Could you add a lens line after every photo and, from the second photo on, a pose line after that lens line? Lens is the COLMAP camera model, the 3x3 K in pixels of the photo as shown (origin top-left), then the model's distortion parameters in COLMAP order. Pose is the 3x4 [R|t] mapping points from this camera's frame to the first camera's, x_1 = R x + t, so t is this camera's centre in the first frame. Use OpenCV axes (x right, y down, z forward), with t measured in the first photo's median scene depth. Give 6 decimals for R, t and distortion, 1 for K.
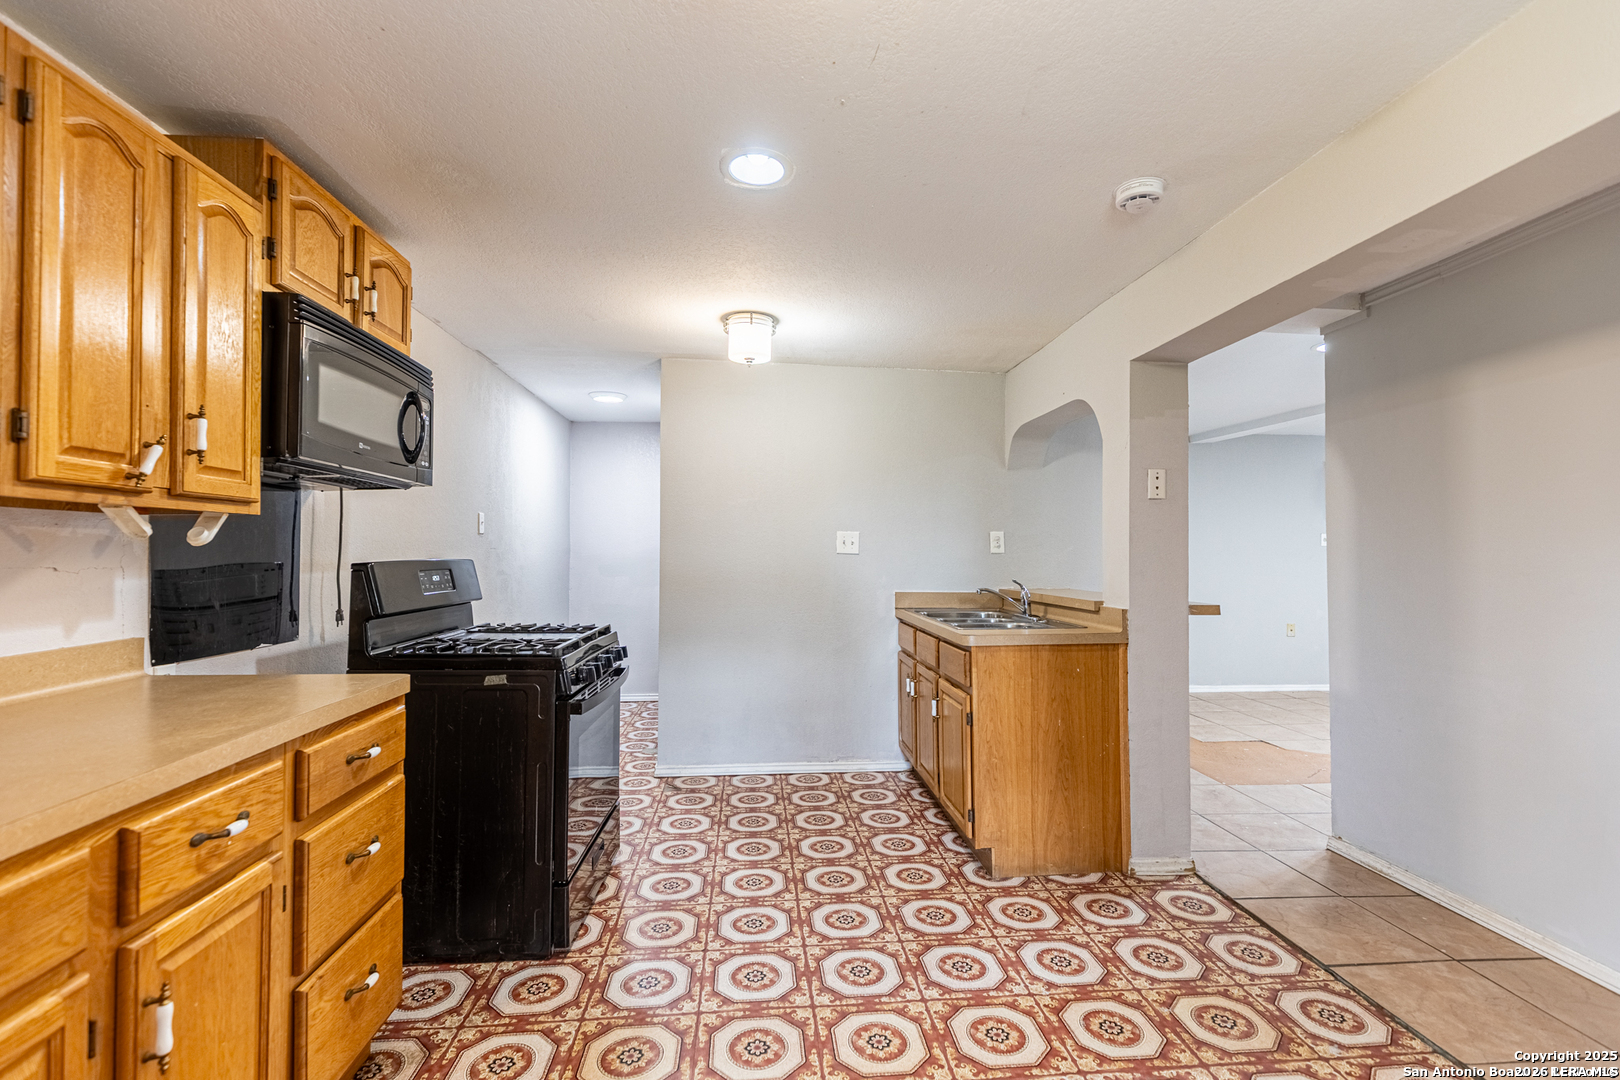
lens RADIAL K [[727.2, 0, 816.8], [0, 727.2, 536.0], [0, 0, 1]] dist [0.010202, -0.002113]
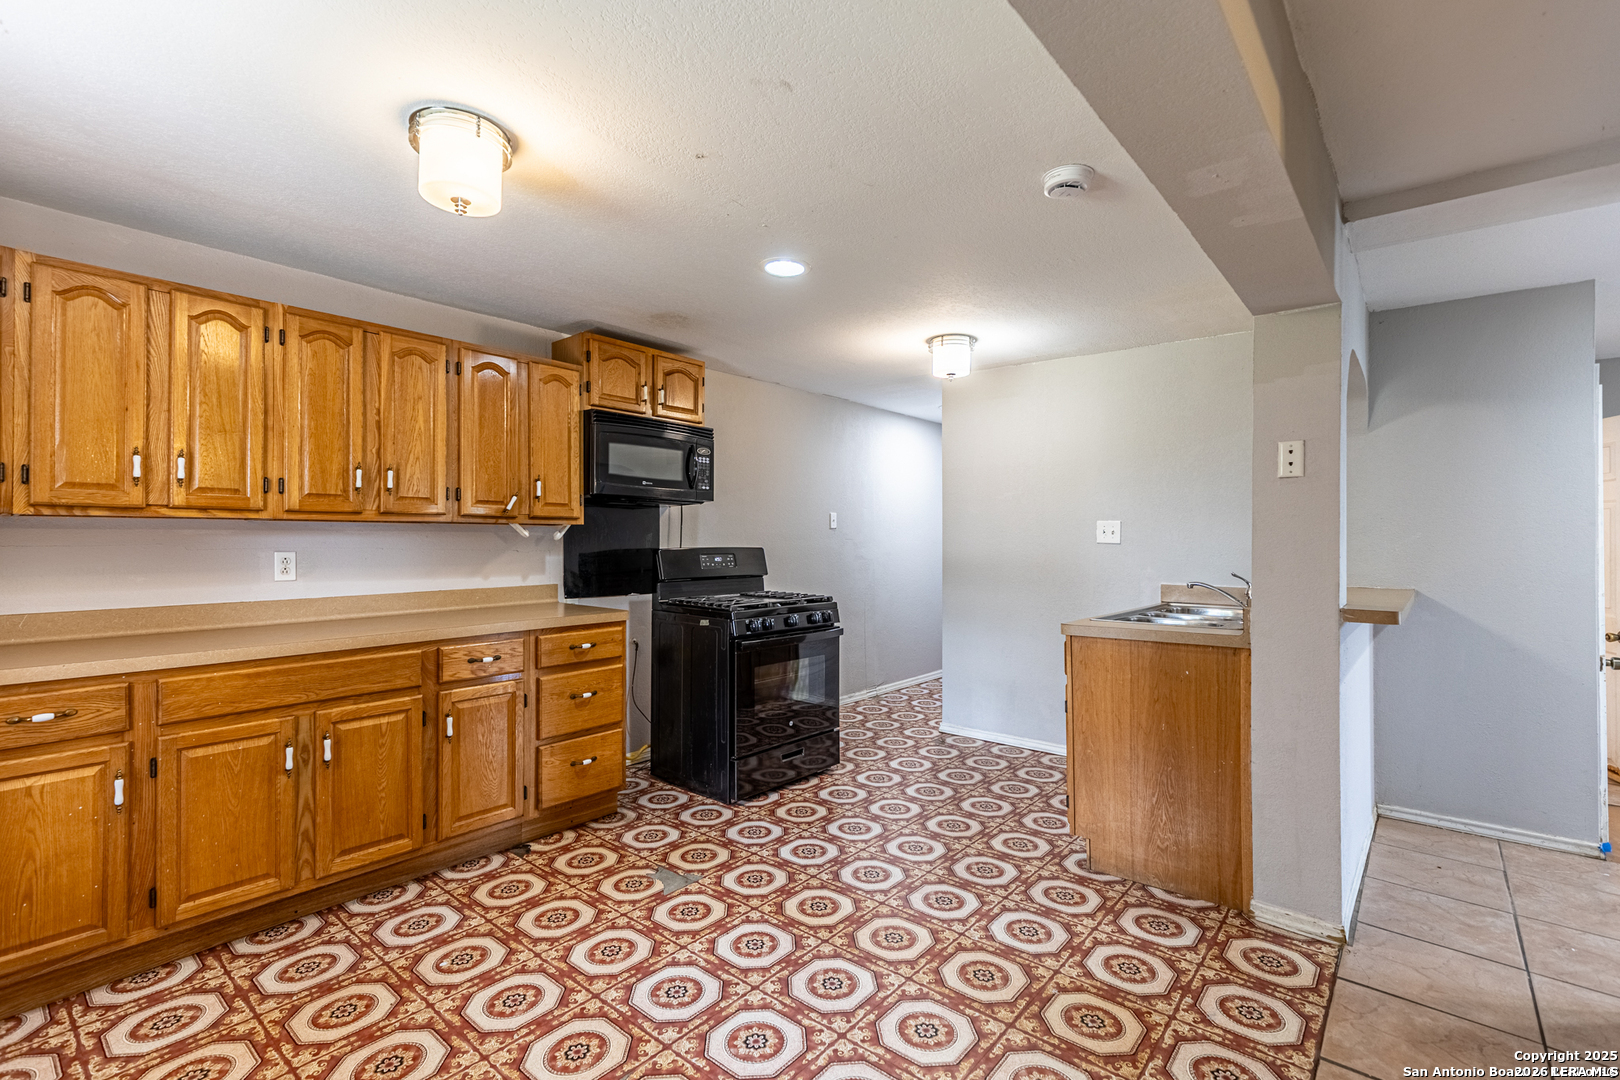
lens RADIAL K [[727.2, 0, 819.6], [0, 727.2, 536.9], [0, 0, 1]] dist [0.010202, -0.002113]
pose [[0.705527, -0.006128, -0.708657, 0.687904], [0.018337, 0.999786, 0.009610, -0.001615], [0.708446, -0.019774, 0.705488, 0.042402]]
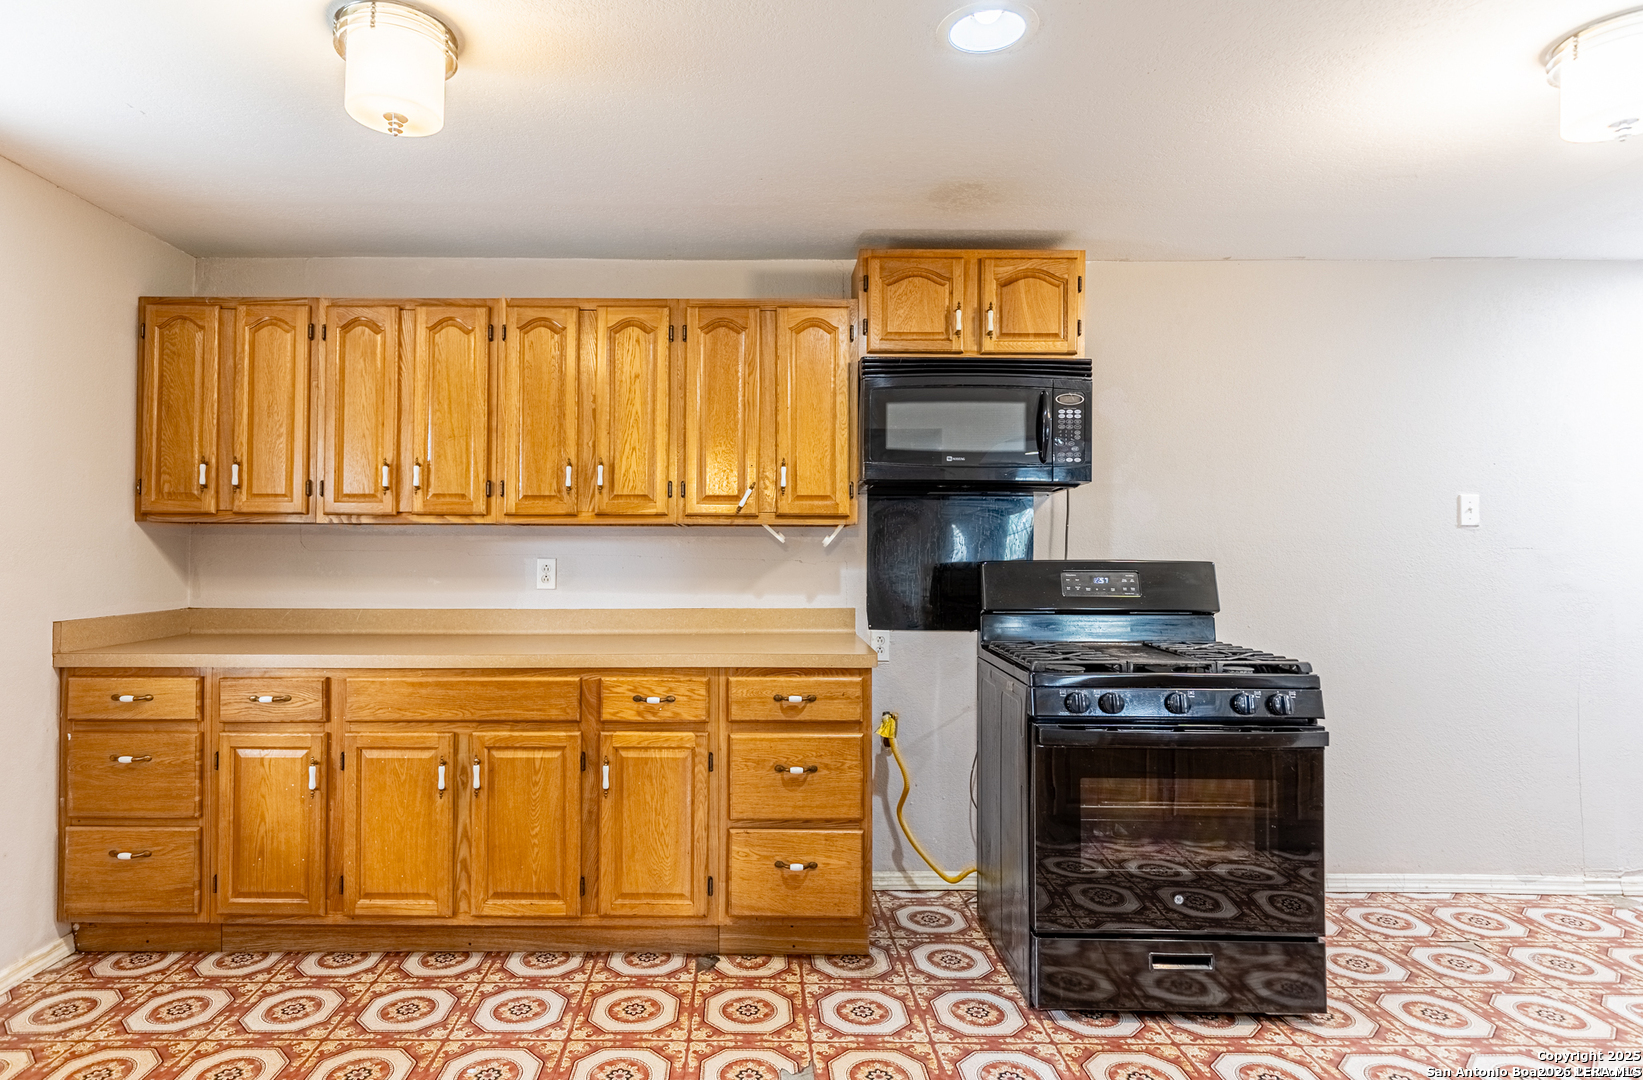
lens RADIAL K [[923.8, 0, 742.8], [0, 923.8, 532.7], [0, 0, 1]] dist [0.007618, -0.001159]
pose [[-0.096189, -0.019531, -0.995171, 0.631606], [0.019222, 0.999585, -0.021475, 0.012541], [0.995177, -0.021195, -0.095773, 0.607425]]
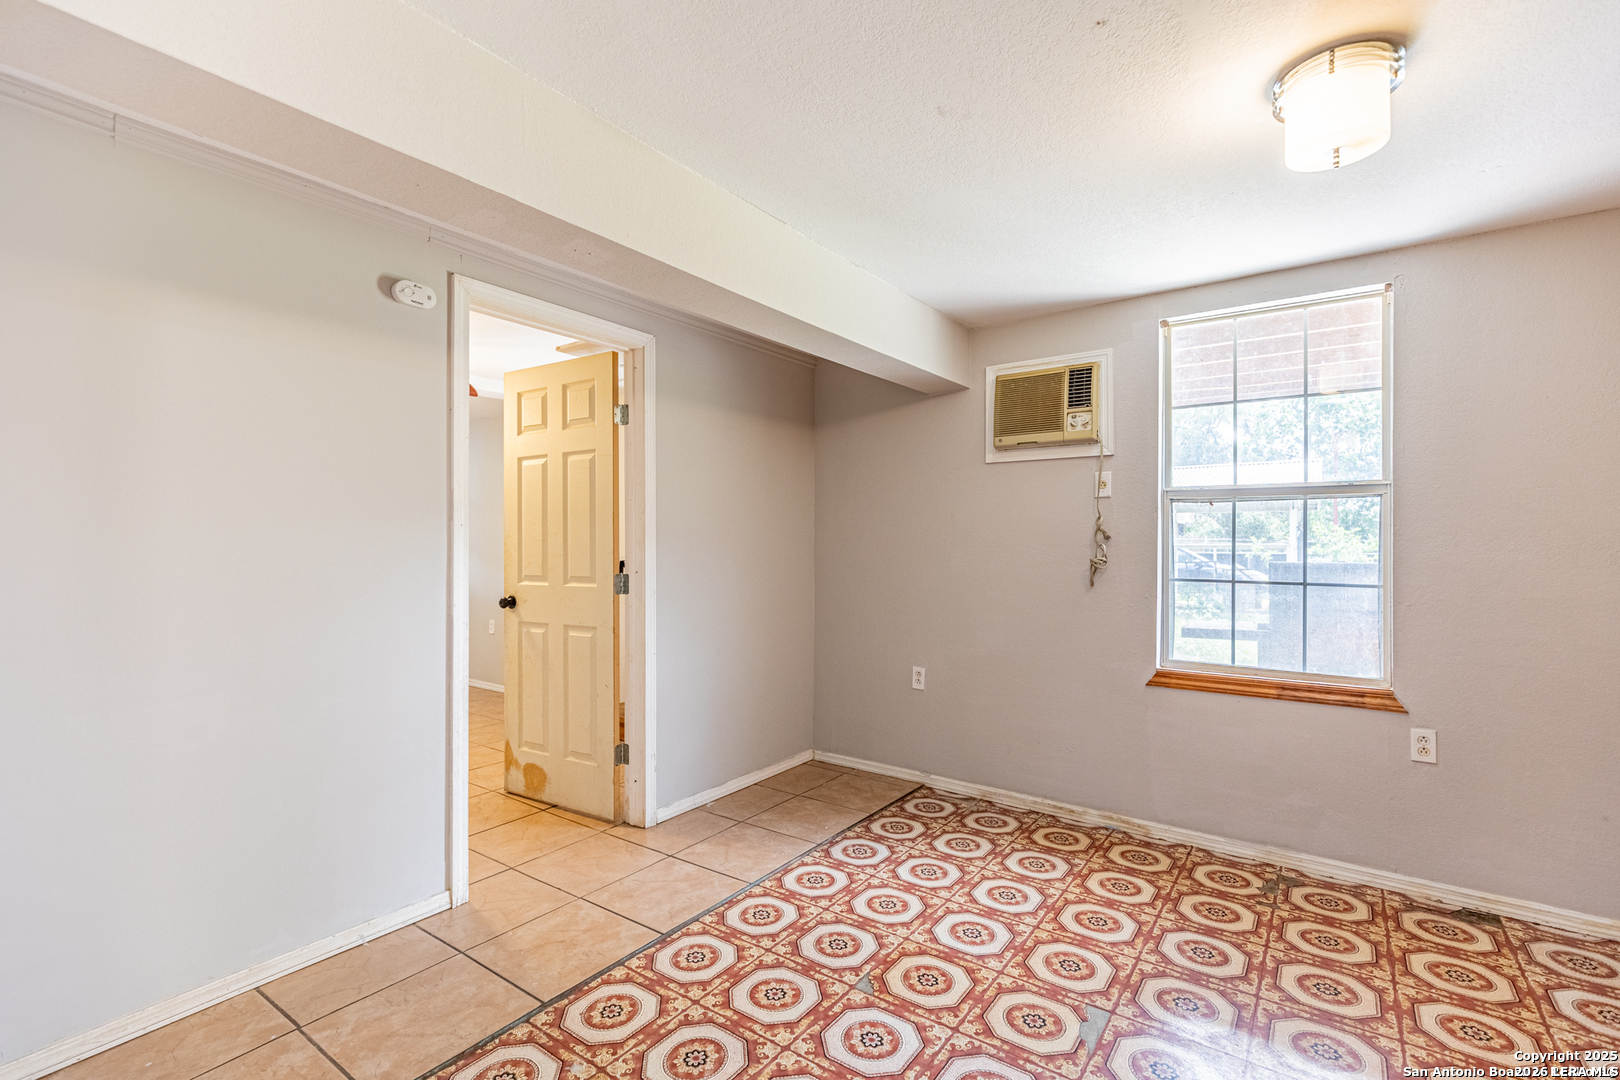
lens RADIAL K [[727.2, 0, 819.1], [0, 727.2, 535.1], [0, 0, 1]] dist [0.010202, -0.002113]
pose [[-0.756458, 0.002127, 0.654038, -0.096112], [-0.022428, 0.999322, -0.029190, 0.023352], [-0.653657, -0.036750, -0.755898, 1.002331]]
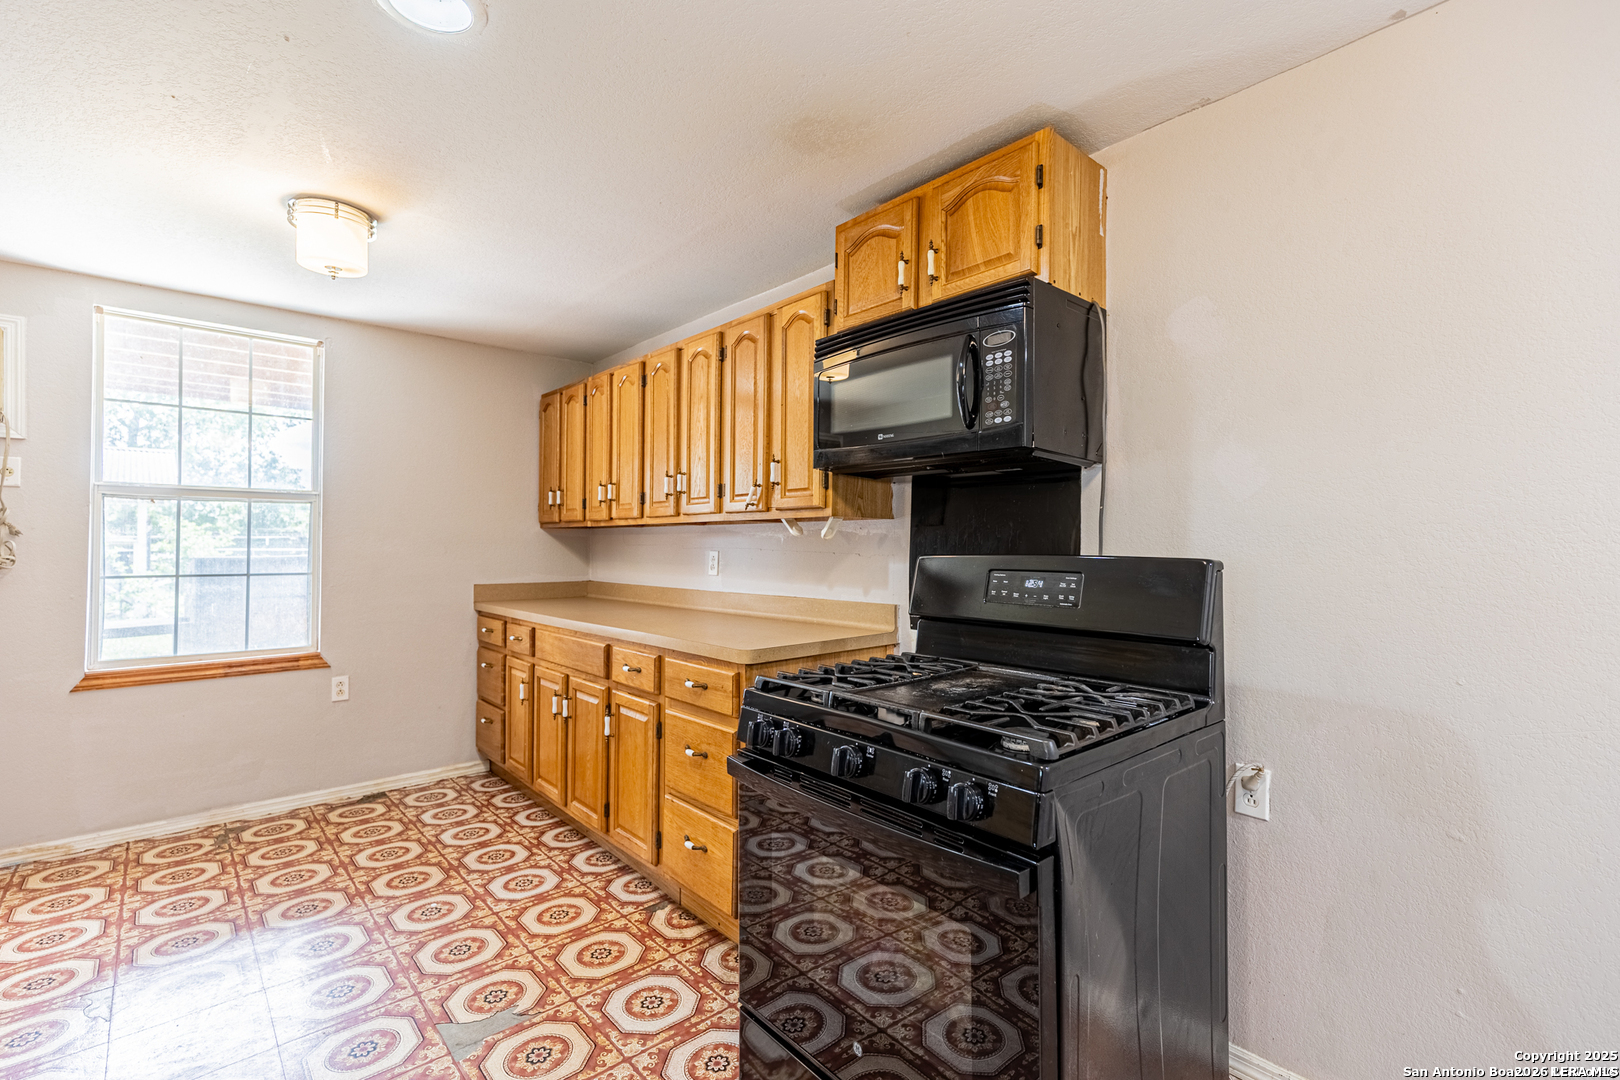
lens RADIAL K [[727.2, 0, 811.4], [0, 727.2, 535.5], [0, 0, 1]] dist [0.010202, -0.002113]
pose [[-0.805651, -0.011529, -0.592279, 0.026049], [0.010048, 0.999401, -0.033121, 0.031269], [0.592306, -0.032635, -0.805052, 1.296247]]
